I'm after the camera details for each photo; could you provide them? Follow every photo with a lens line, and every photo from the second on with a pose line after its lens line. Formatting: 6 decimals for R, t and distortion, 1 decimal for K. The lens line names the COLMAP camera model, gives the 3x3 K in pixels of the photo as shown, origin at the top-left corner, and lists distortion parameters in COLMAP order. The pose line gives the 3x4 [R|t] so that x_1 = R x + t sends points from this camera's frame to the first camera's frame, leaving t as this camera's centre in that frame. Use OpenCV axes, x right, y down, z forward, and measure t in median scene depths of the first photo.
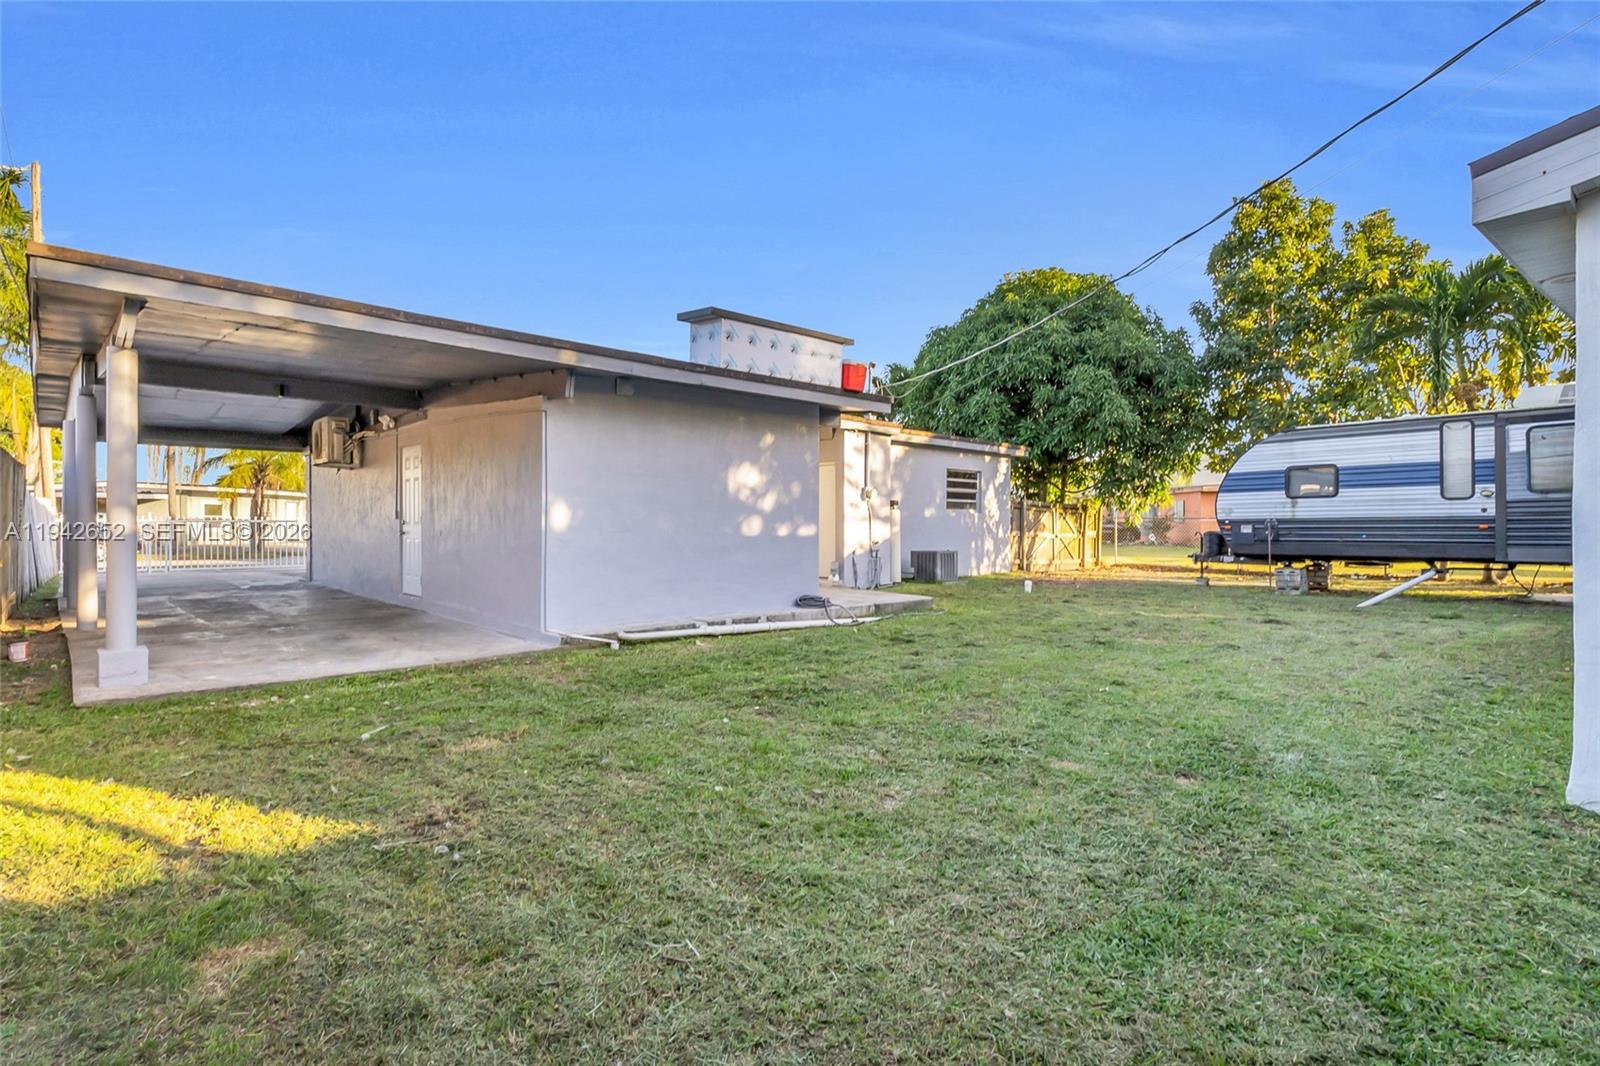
lens RADIAL K [[811.4, 0, 800.0], [0, 811.4, 533.0], [0, 0, 1]] dist [-0.000679, -0.000017]
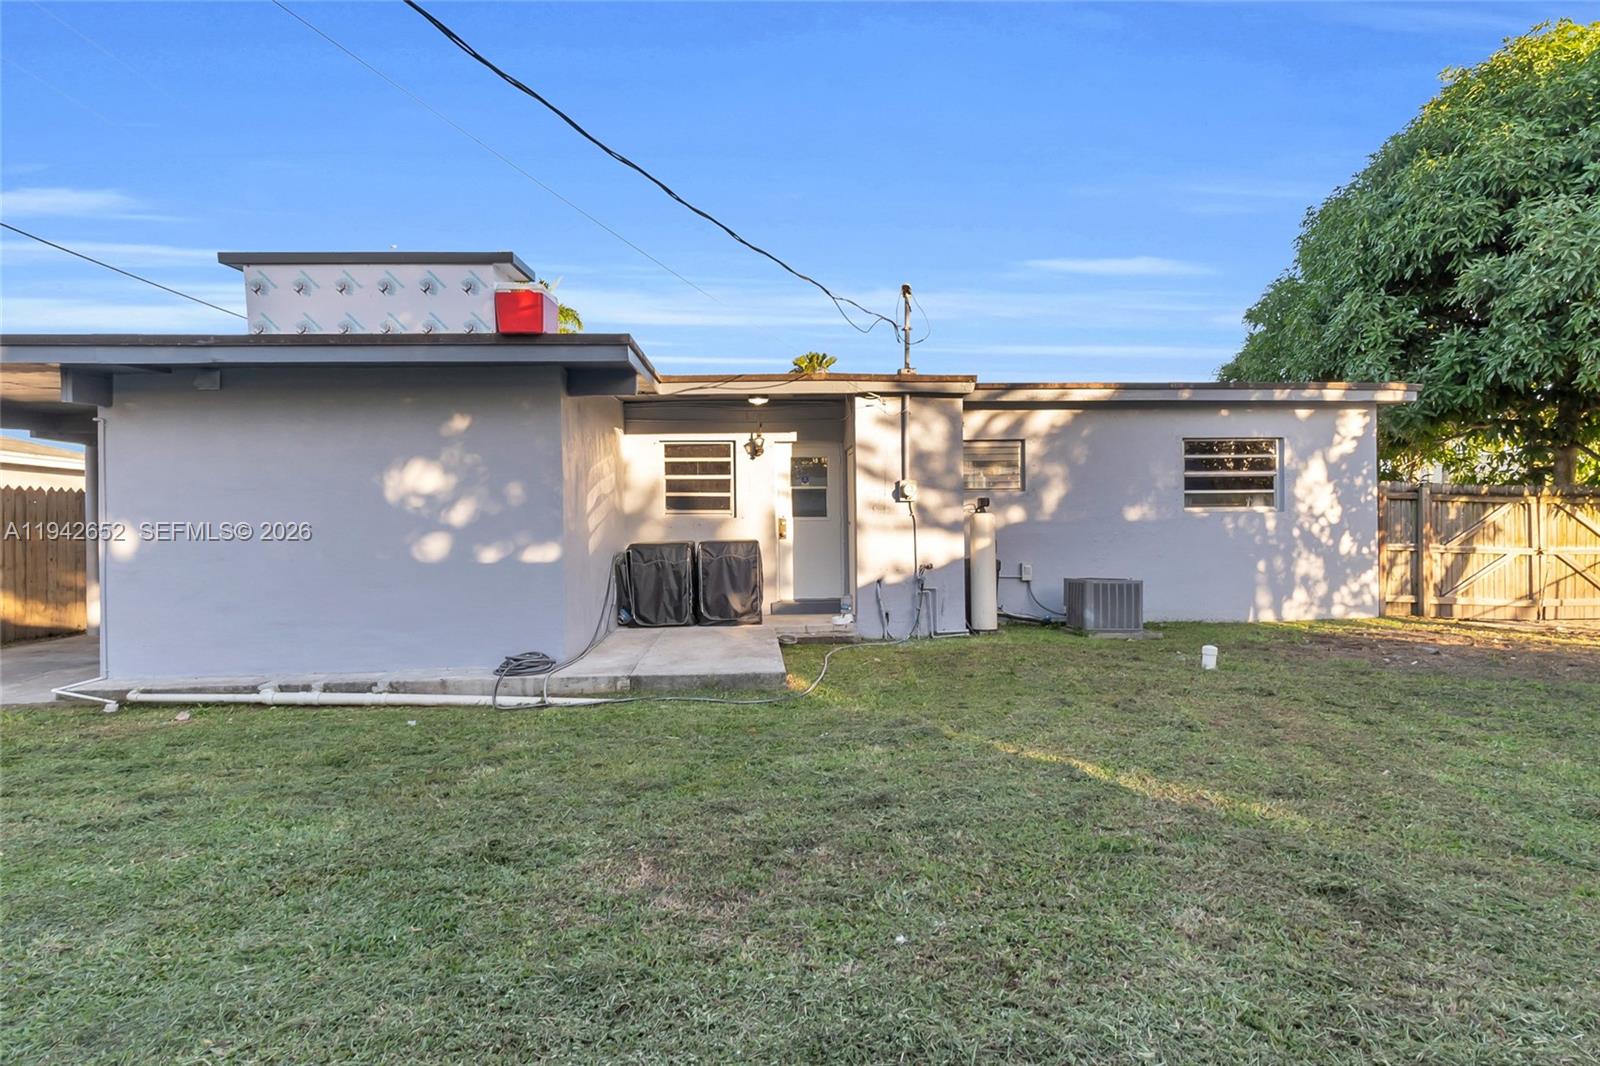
lens RADIAL K [[774.8, 0, 800.0], [0, 774.8, 533.0], [0, 0, 1]] dist [0.002456, 0.000539]
pose [[0.744111, -0.008392, -0.668003, 0.335607], [0.006820, 0.999964, -0.004965, -0.008863], [0.668021, -0.000861, 0.744142, 0.374820]]
